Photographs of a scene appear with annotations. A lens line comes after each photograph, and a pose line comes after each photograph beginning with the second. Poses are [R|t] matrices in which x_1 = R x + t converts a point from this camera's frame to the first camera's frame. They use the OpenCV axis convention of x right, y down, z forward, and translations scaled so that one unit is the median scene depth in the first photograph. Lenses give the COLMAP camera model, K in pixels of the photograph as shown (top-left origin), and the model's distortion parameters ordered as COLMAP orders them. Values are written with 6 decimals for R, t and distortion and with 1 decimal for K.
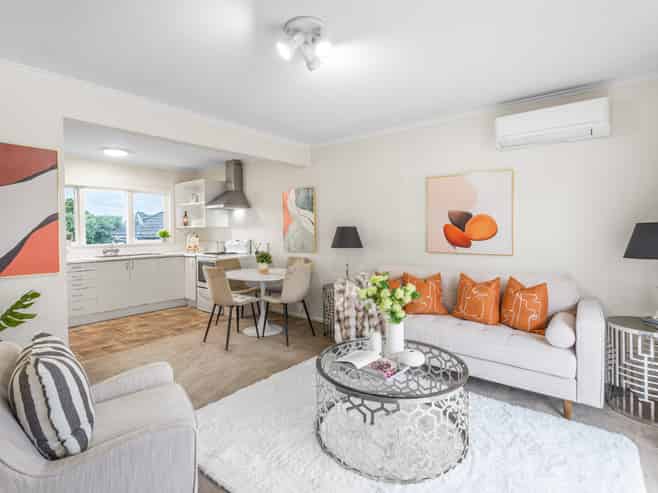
lens RADIAL K [[312.0, 0, 329.0], [0, 312.0, 227.3], [0, 0, 1]] dist [0.001008, 0.000219]
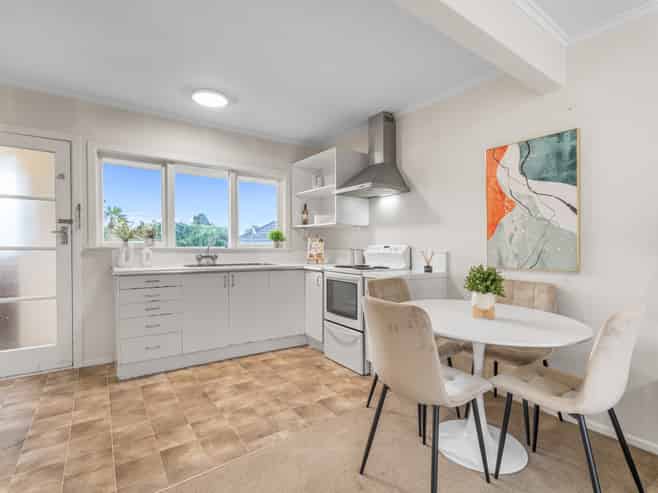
lens RADIAL K [[329.8, 0, 331.4], [0, 329.8, 249.3], [0, 0, 1]] dist [-0.001009, -0.000137]
pose [[0.951056, 0.022005, -0.308235, -0.210898], [-0.015379, 0.999596, 0.023908, 0.035397], [0.308636, -0.017998, 0.951010, 0.384828]]
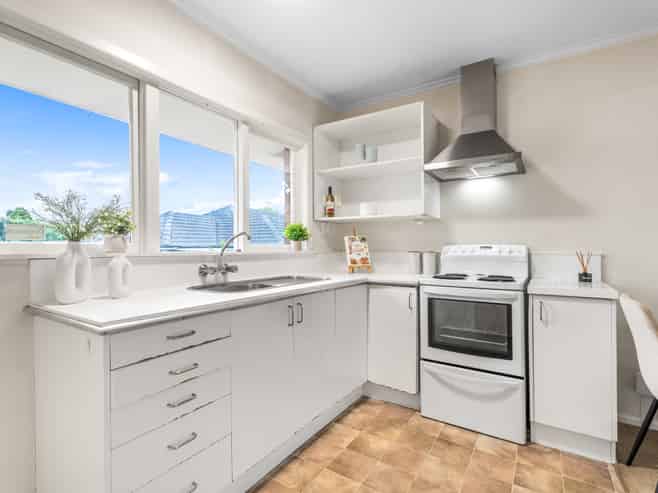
lens RADIAL K [[337.6, 0, 329.0], [0, 337.6, 246.5], [0, 0, 1]] dist [0.000208, 0.000232]
pose [[0.998384, 0.009389, 0.056046, -0.567657], [-0.009834, 0.999922, 0.007670, 0.041624], [-0.055969, -0.008208, 0.998399, 0.570056]]
